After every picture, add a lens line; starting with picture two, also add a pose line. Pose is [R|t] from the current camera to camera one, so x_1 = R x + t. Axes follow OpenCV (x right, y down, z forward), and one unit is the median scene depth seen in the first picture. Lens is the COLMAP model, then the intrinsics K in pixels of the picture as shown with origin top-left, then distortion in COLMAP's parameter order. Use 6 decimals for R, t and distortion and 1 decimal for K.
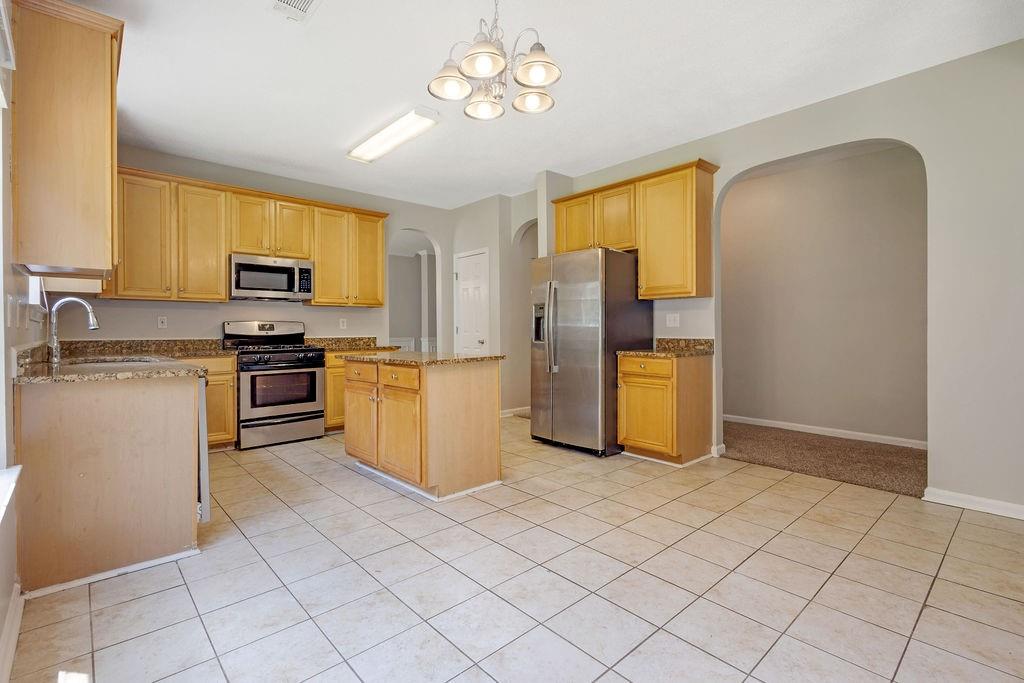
lens RADIAL K [[474.7, 0, 506.8], [0, 474.7, 335.0], [0, 0, 1]] dist [0.003944, 0.000779]
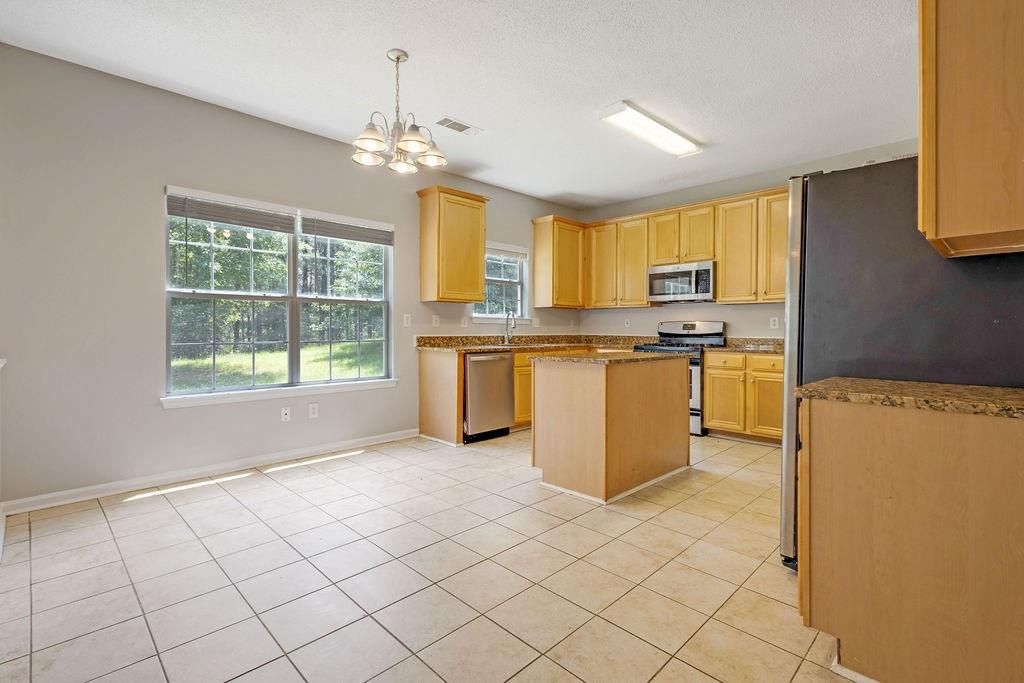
lens RADIAL K [[474.7, 0, 510.6], [0, 474.7, 340.0], [0, 0, 1]] dist [0.003944, 0.000779]
pose [[0.046328, 0.030842, -0.998450, 0.704709], [-0.016629, 0.999409, 0.030100, -0.014680], [0.998788, 0.015208, 0.046813, 0.643255]]
